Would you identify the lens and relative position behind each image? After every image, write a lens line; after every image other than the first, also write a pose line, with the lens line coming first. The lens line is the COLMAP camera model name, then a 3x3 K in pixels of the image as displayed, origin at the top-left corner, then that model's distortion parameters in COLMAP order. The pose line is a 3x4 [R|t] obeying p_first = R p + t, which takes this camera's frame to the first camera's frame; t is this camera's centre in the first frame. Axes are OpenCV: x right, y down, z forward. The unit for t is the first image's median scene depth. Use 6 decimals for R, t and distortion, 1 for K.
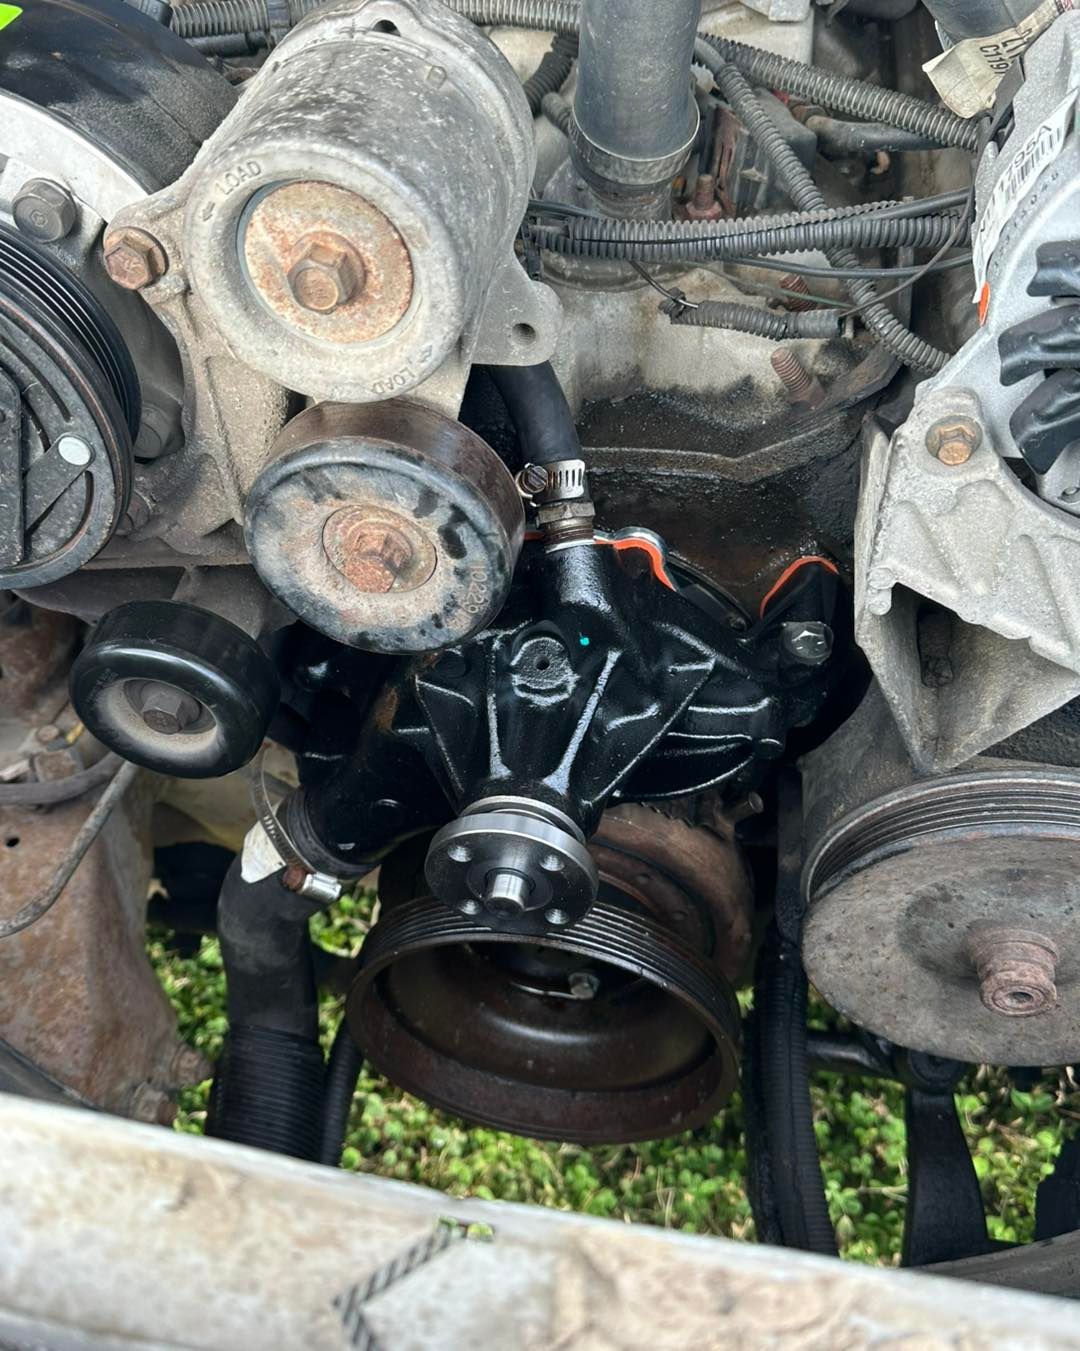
lens RADIAL K [[1188.4, 0, 500.0], [0, 1188.4, 731.0], [0, 0, 1]] dist [0.153460, -0.257502]
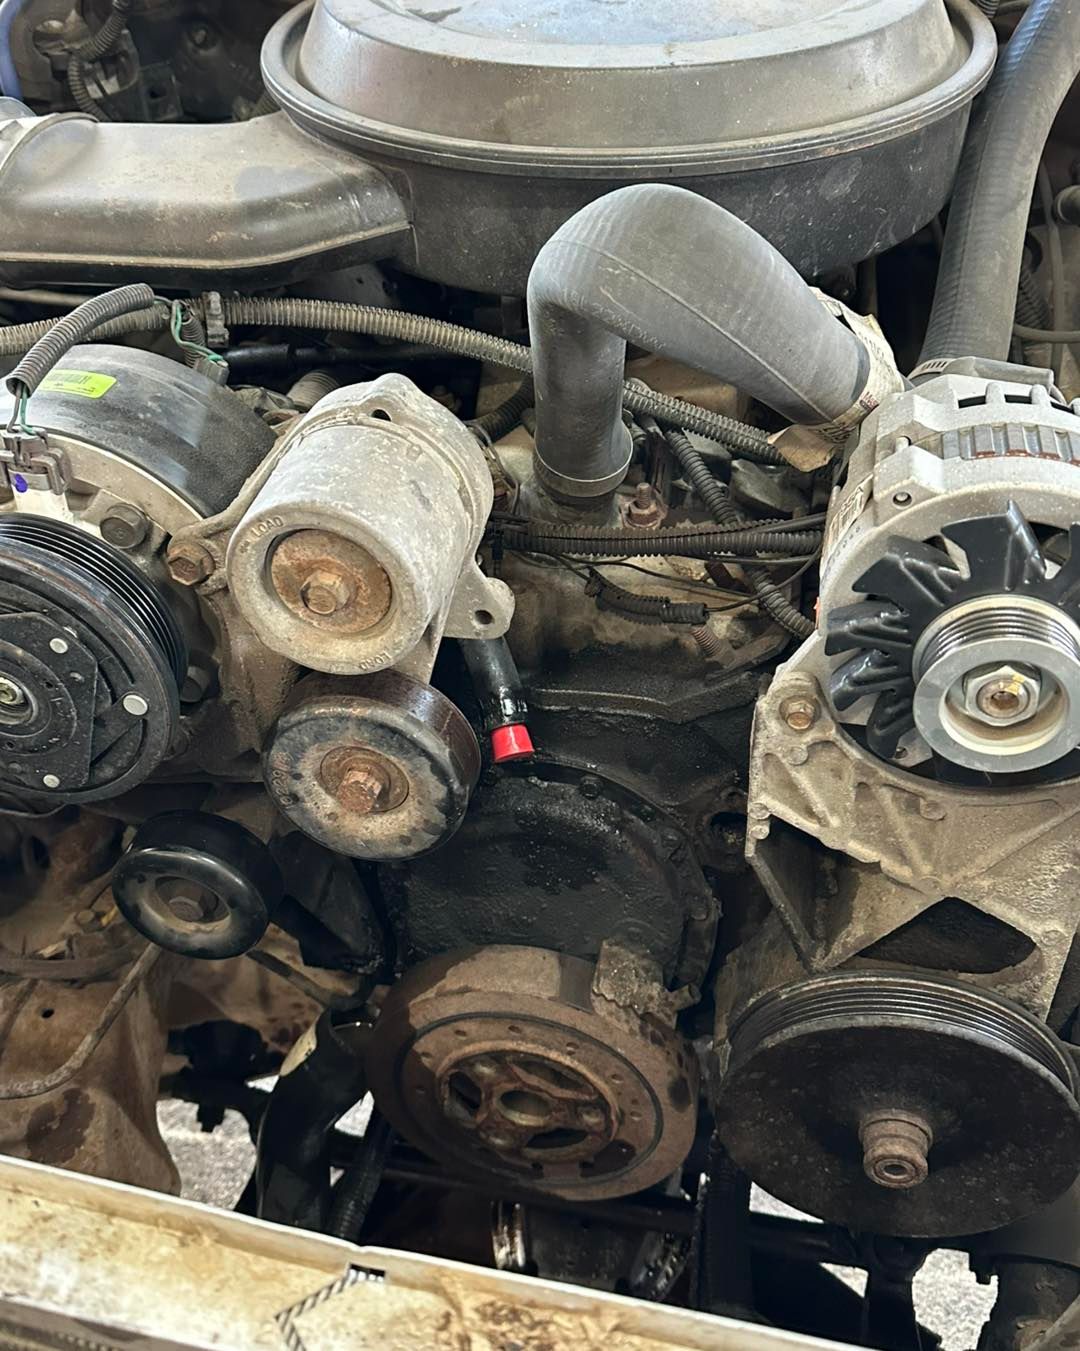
lens RADIAL K [[1188.4, 0, 500.0], [0, 1188.4, 731.0], [0, 0, 1]] dist [0.153460, -0.257502]
pose [[0.999528, 0.021041, -0.022393, 0.075132], [-0.024244, 0.987771, -0.154014, -0.009546], [0.018879, 0.154484, 0.987815, -0.279077]]
